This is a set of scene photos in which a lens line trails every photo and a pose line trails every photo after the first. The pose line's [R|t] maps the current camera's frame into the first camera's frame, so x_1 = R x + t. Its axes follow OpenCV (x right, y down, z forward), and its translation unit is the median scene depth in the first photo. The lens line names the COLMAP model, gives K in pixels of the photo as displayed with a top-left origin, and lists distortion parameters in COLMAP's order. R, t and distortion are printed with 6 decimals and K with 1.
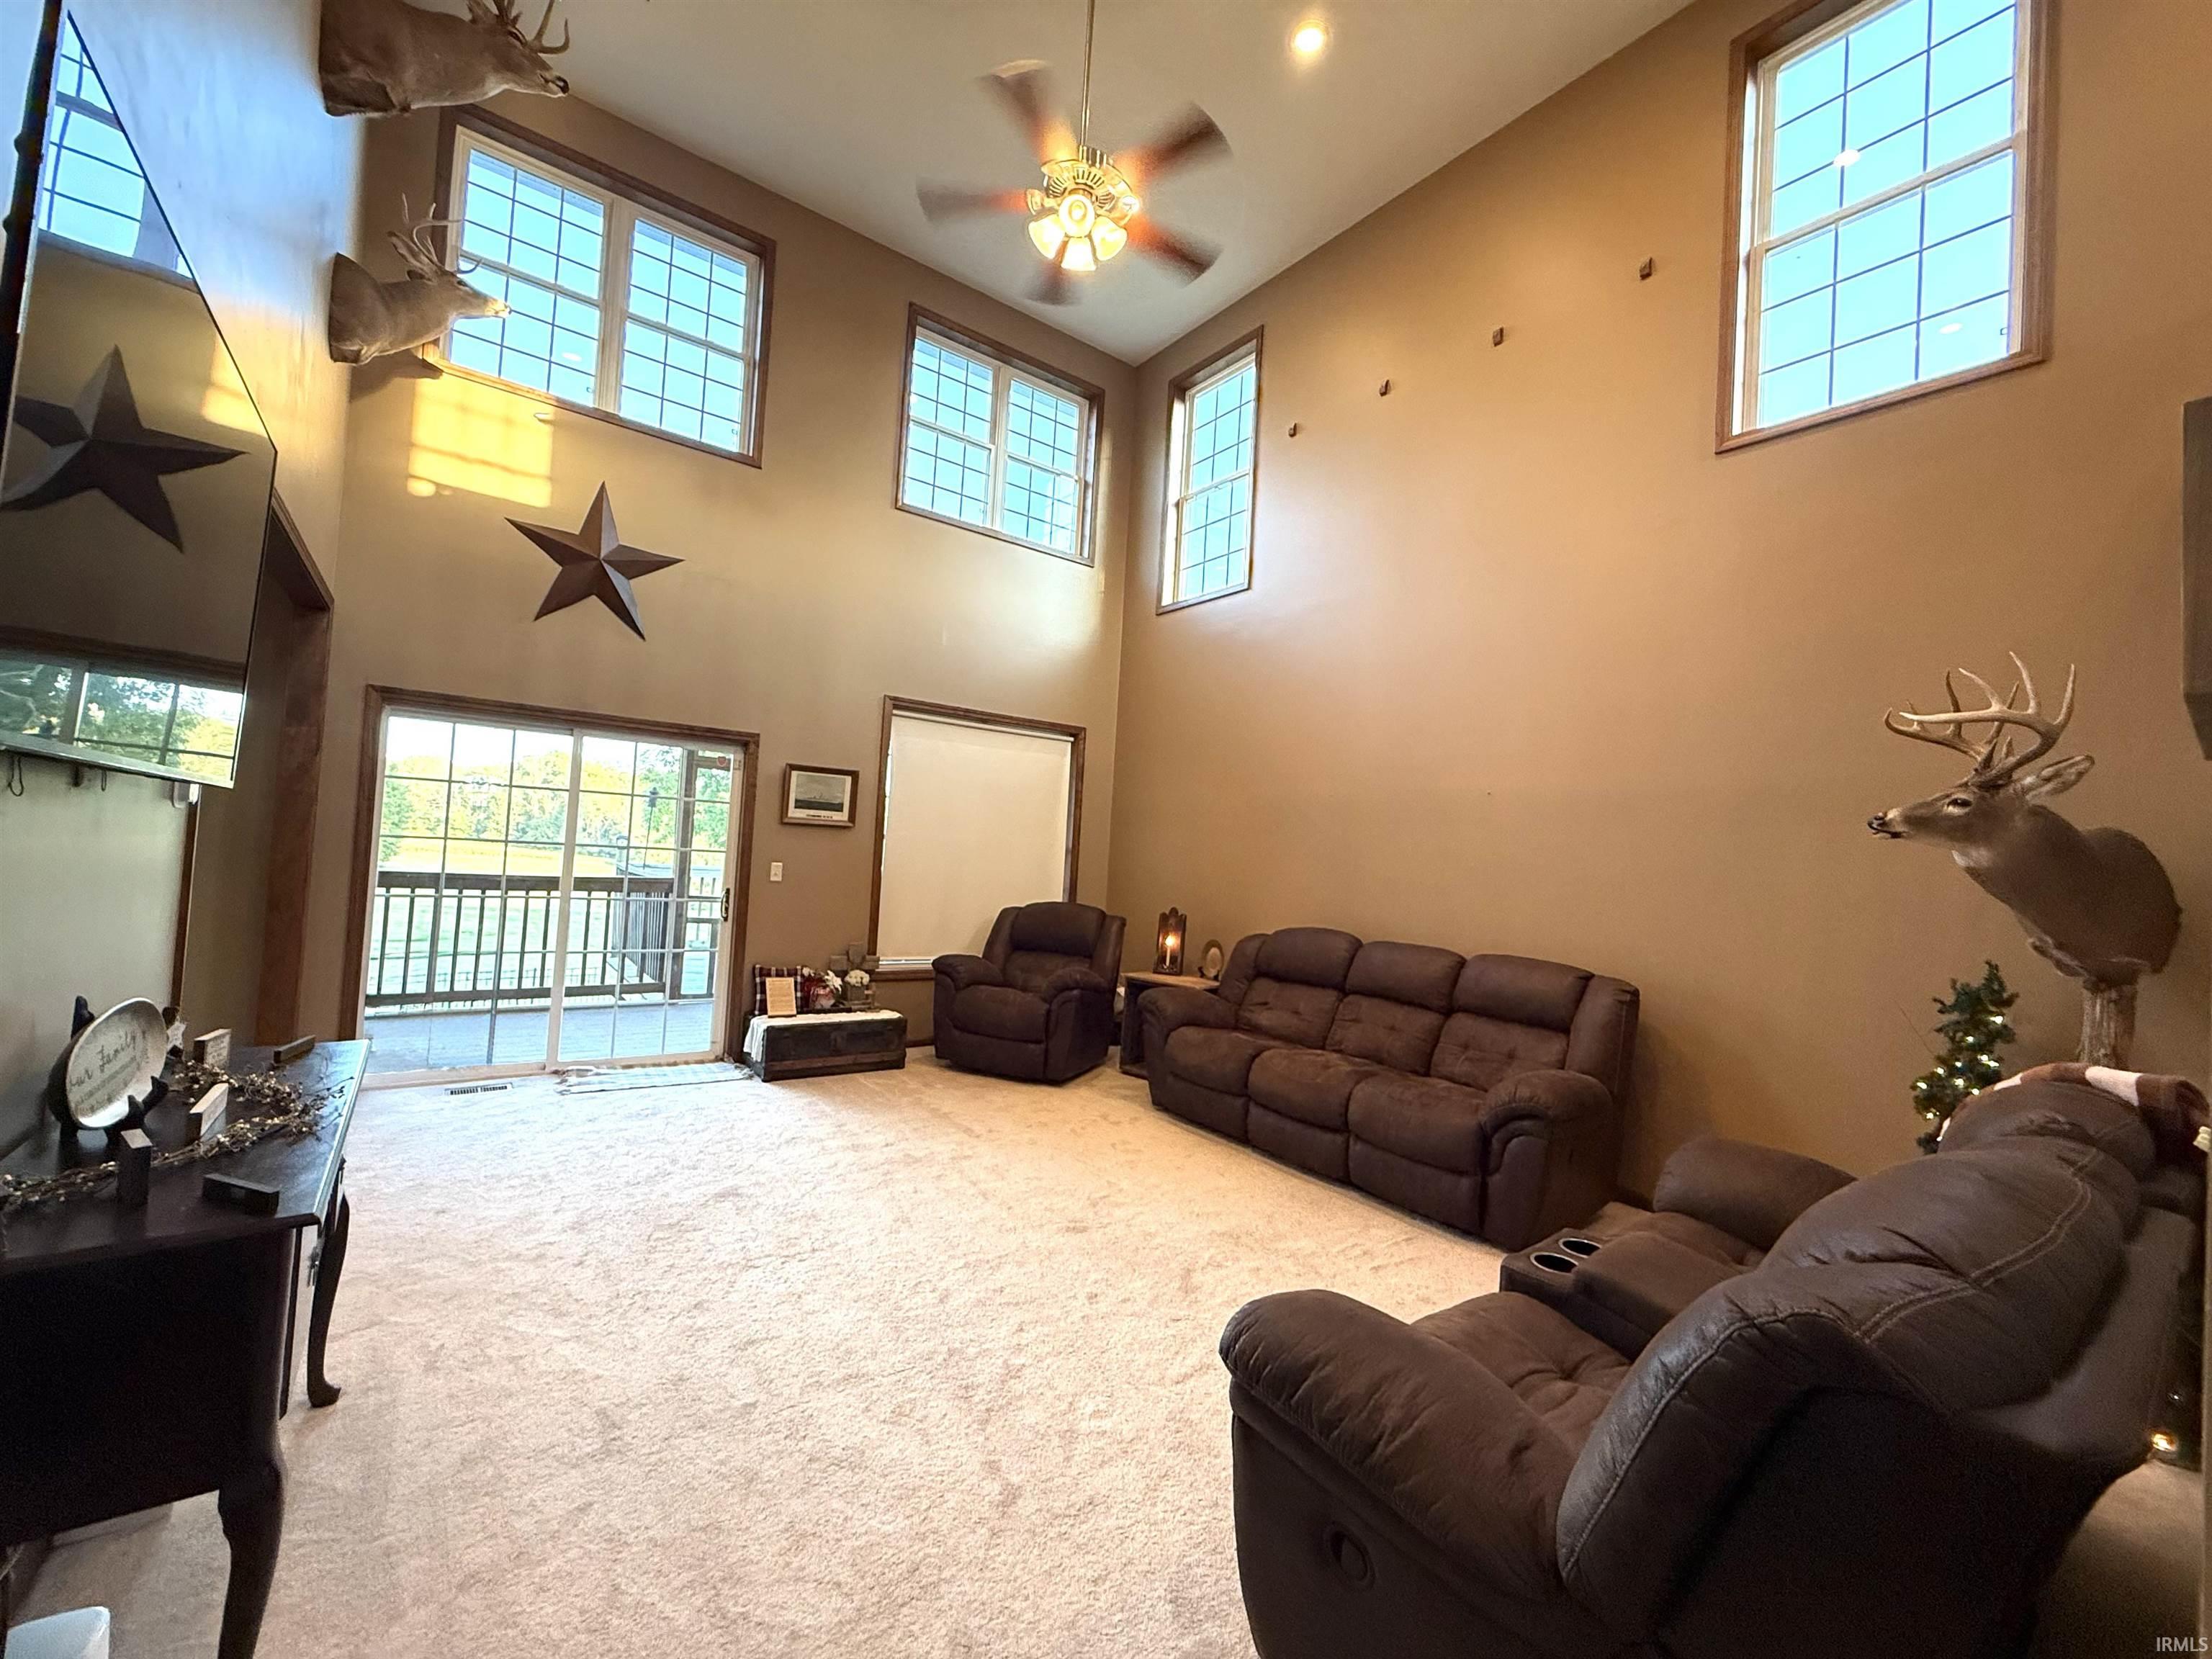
lens RADIAL K [[881.1, 0, 1102.4], [0, 881.1, 837.6], [0, 0, 1]] dist [-0.001147, -0.000561]
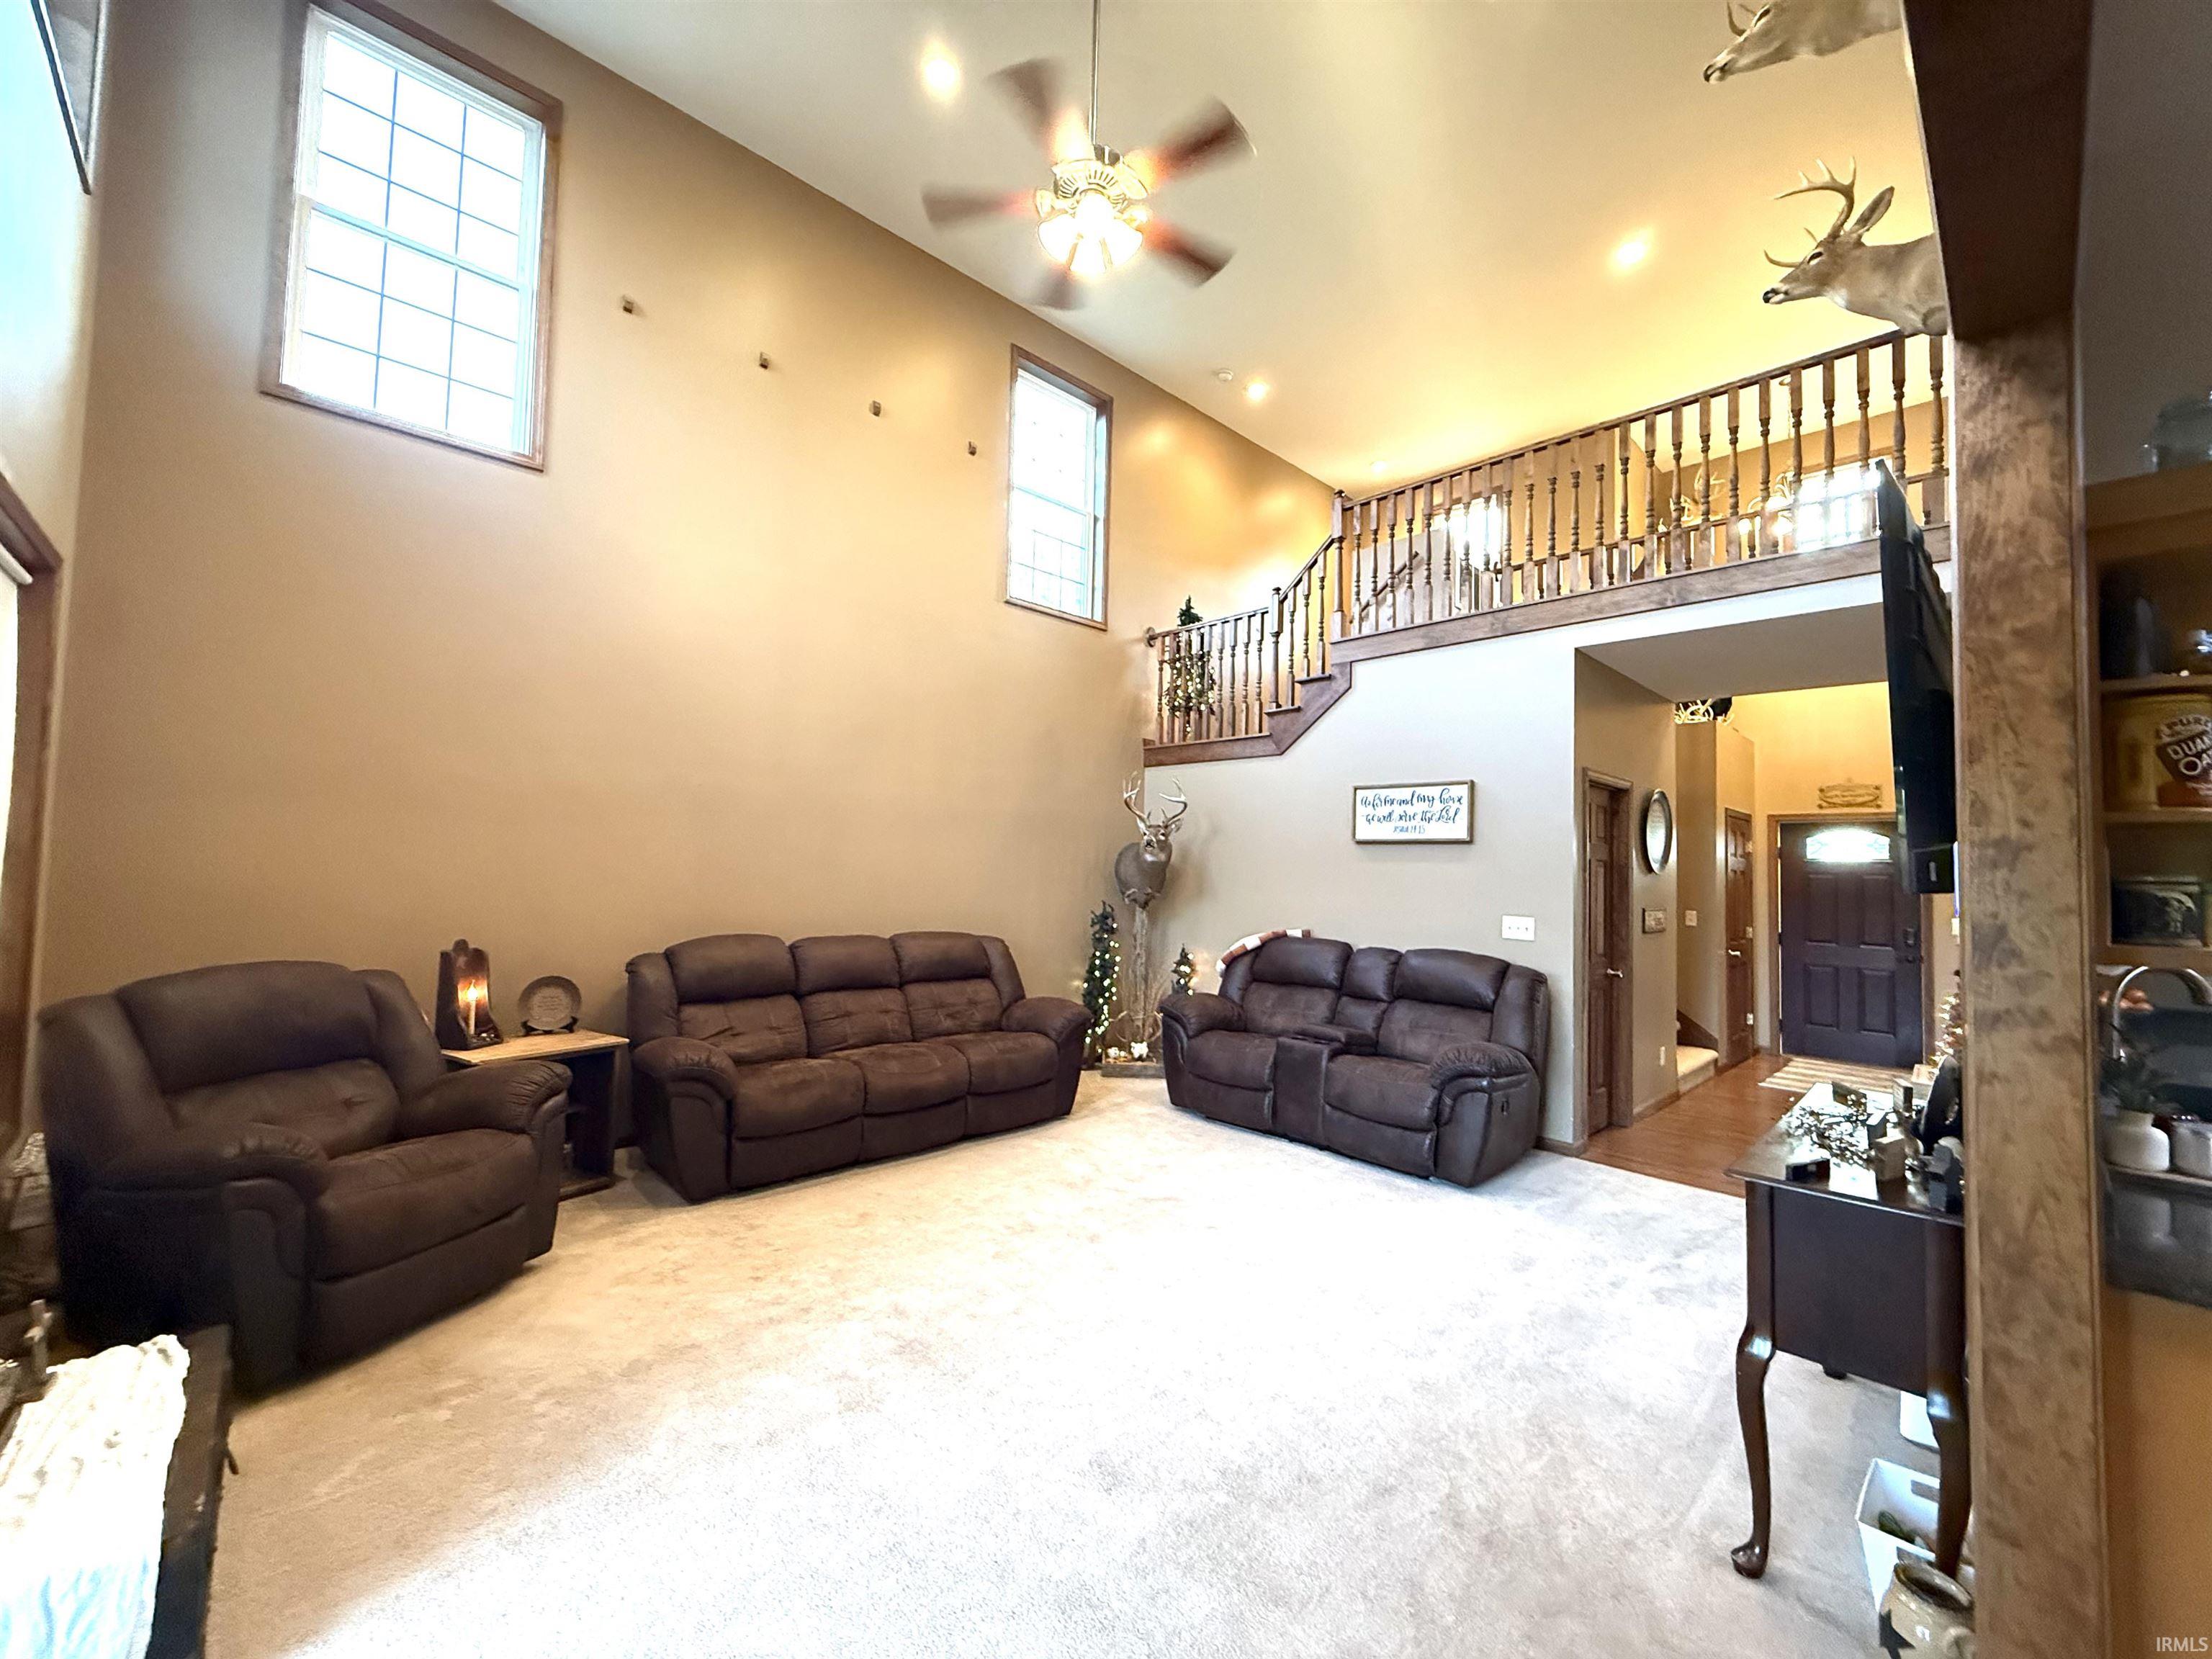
lens RADIAL K [[881.1, 0, 1107.3], [0, 881.1, 825.9], [0, 0, 1]] dist [-0.001147, -0.000561]
pose [[-0.127996, -0.009654, 0.991728, -0.629098], [-0.054697, 0.998499, 0.002660, -0.028841], [-0.990265, -0.053904, -0.128332, 0.671336]]
